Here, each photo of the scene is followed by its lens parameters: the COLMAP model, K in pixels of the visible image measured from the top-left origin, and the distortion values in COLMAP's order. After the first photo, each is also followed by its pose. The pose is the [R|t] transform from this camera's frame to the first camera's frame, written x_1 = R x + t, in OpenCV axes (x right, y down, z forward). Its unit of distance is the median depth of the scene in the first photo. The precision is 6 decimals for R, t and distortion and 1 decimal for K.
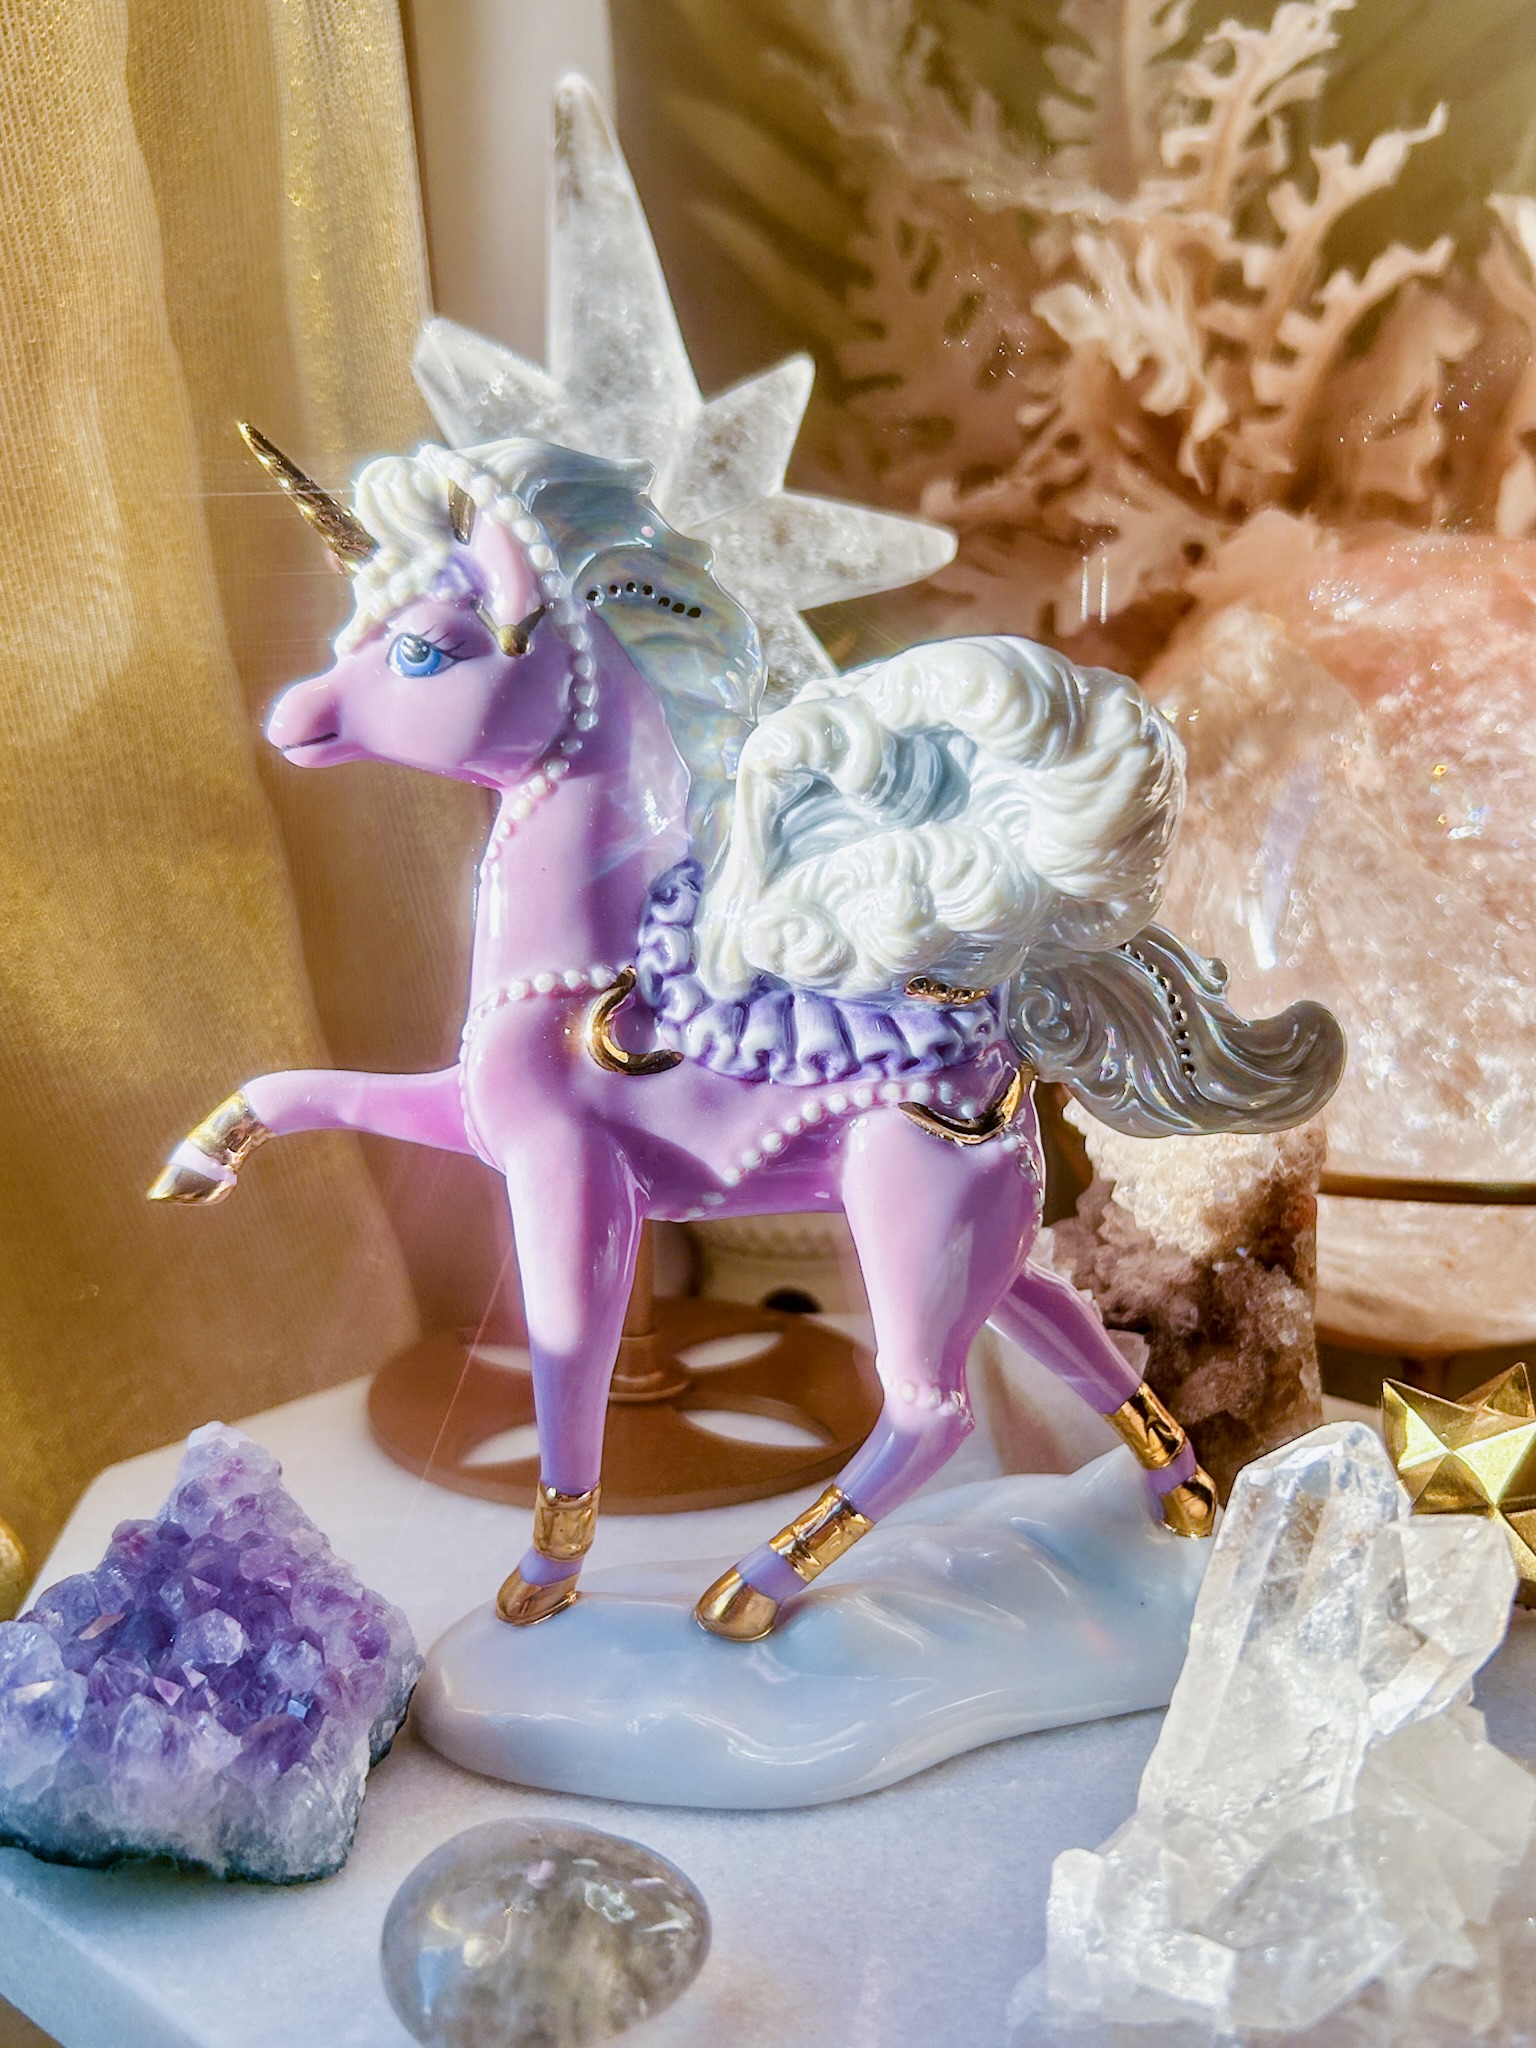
lens RADIAL K [[1970.9, 0, 768.0], [0, 1970.9, 1024.0], [0, 0, 1]] dist [0.096422, 0.002655]
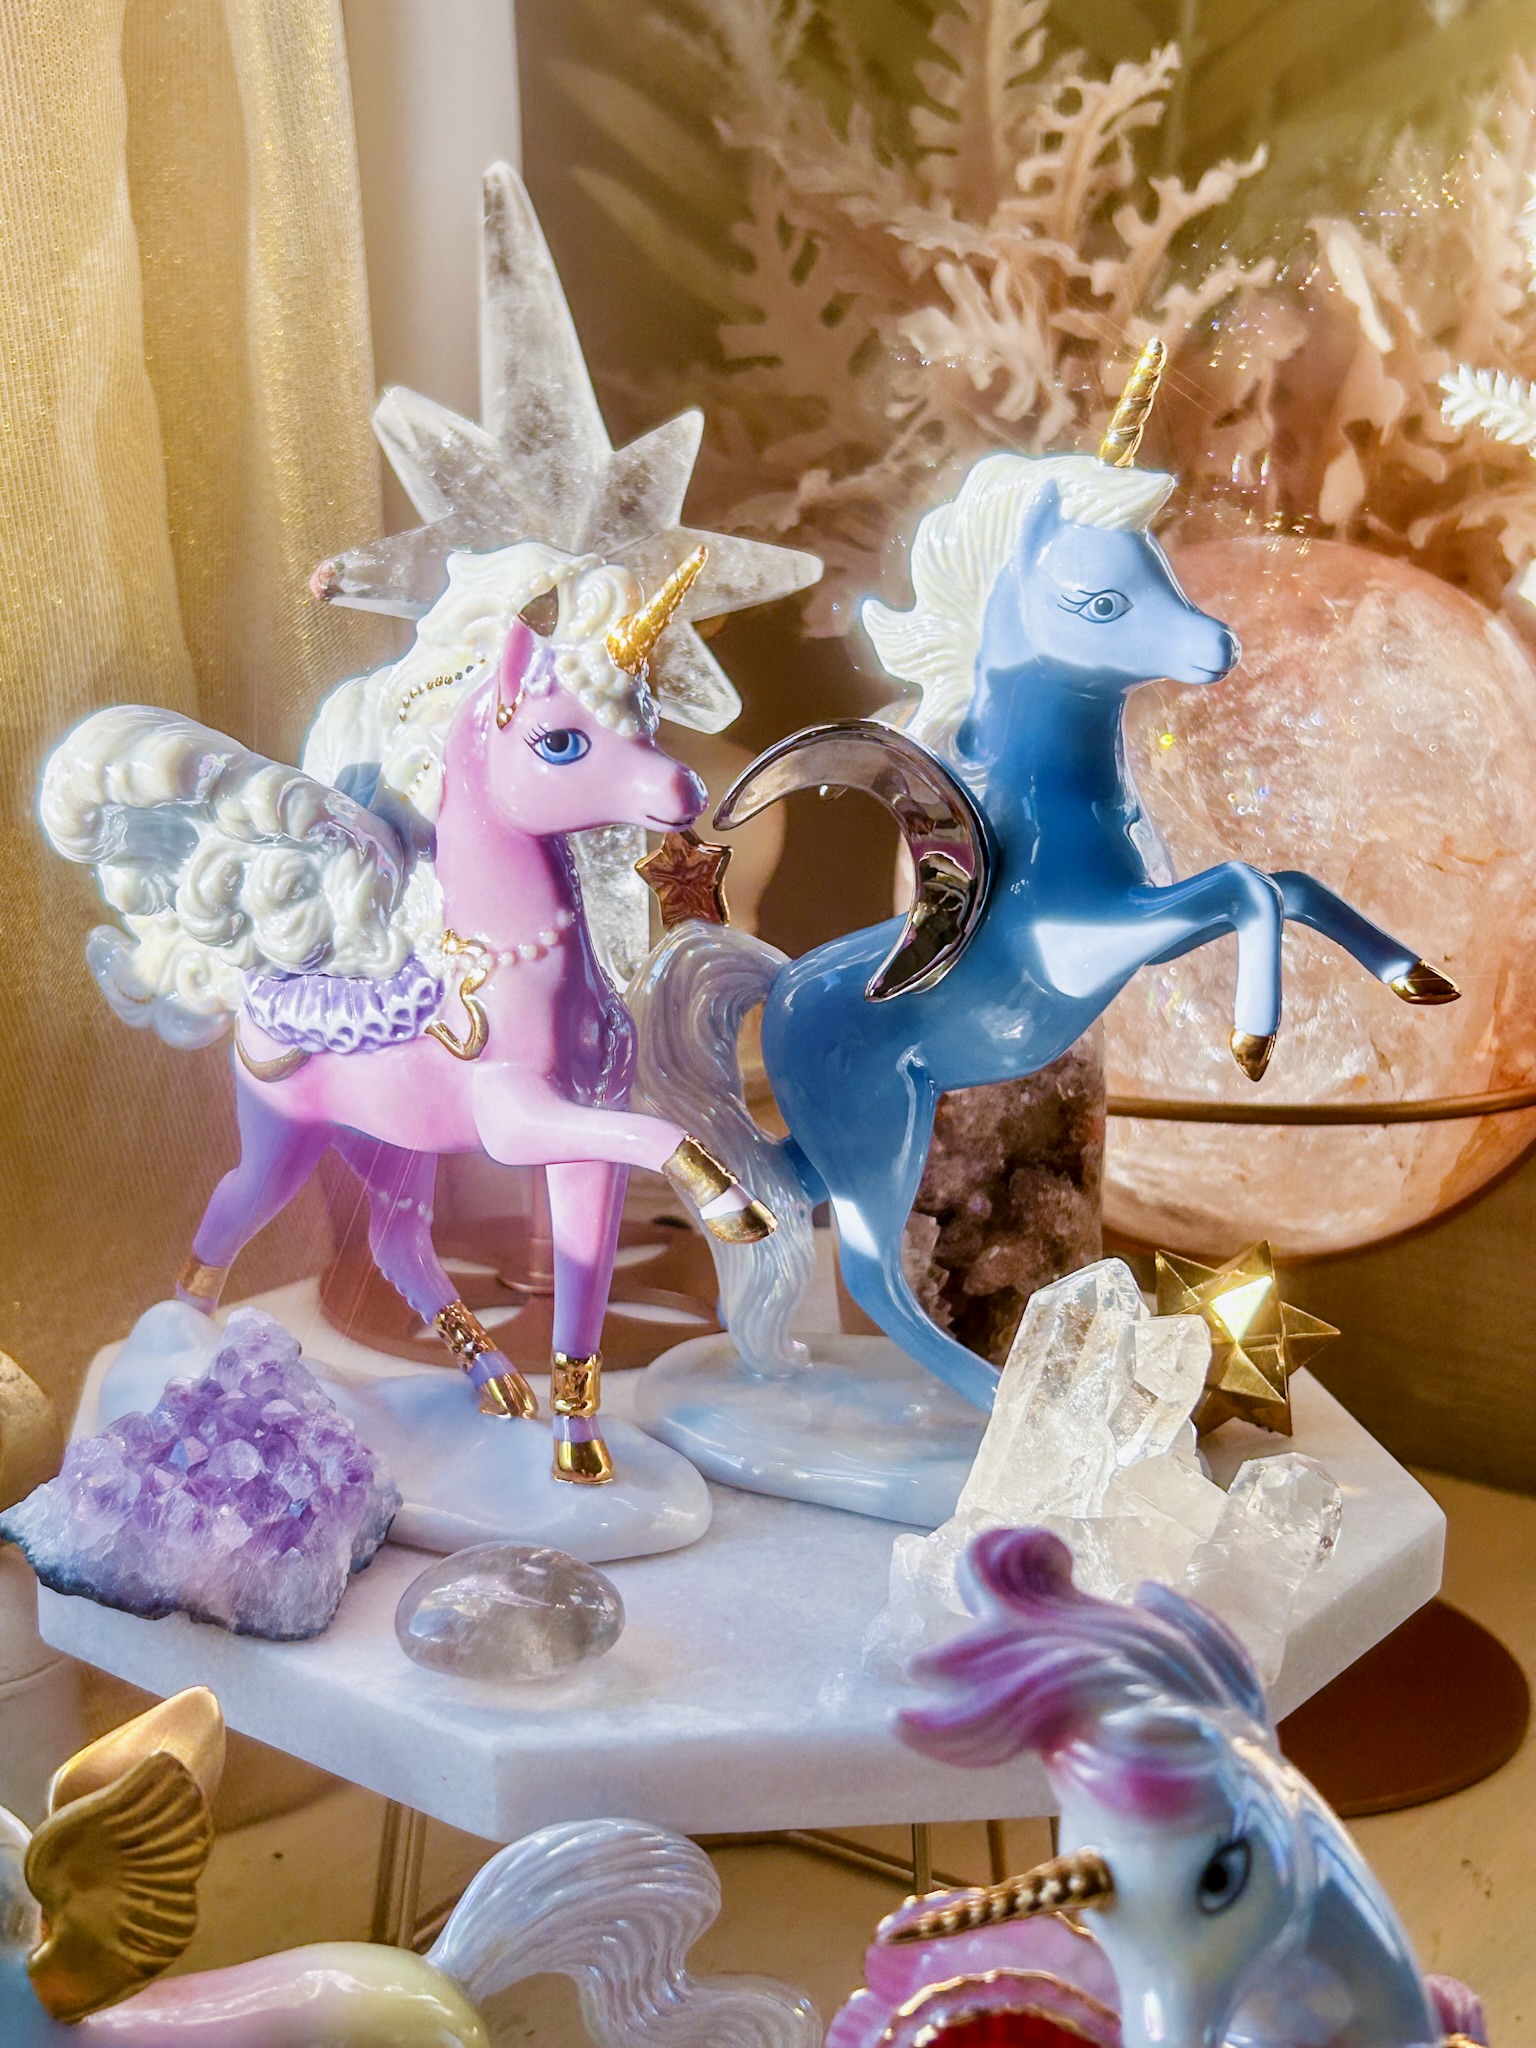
lens RADIAL K [[2607.8, 0, 768.0], [0, 2607.8, 1024.0], [0, 0, 1]] dist [0.033009, 0.042714]
pose [[0.997996, 0.006853, 0.062904, -0.031496], [-0.008148, 0.999760, 0.020348, 0.001922], [-0.062750, -0.020820, 0.997812, -0.515667]]
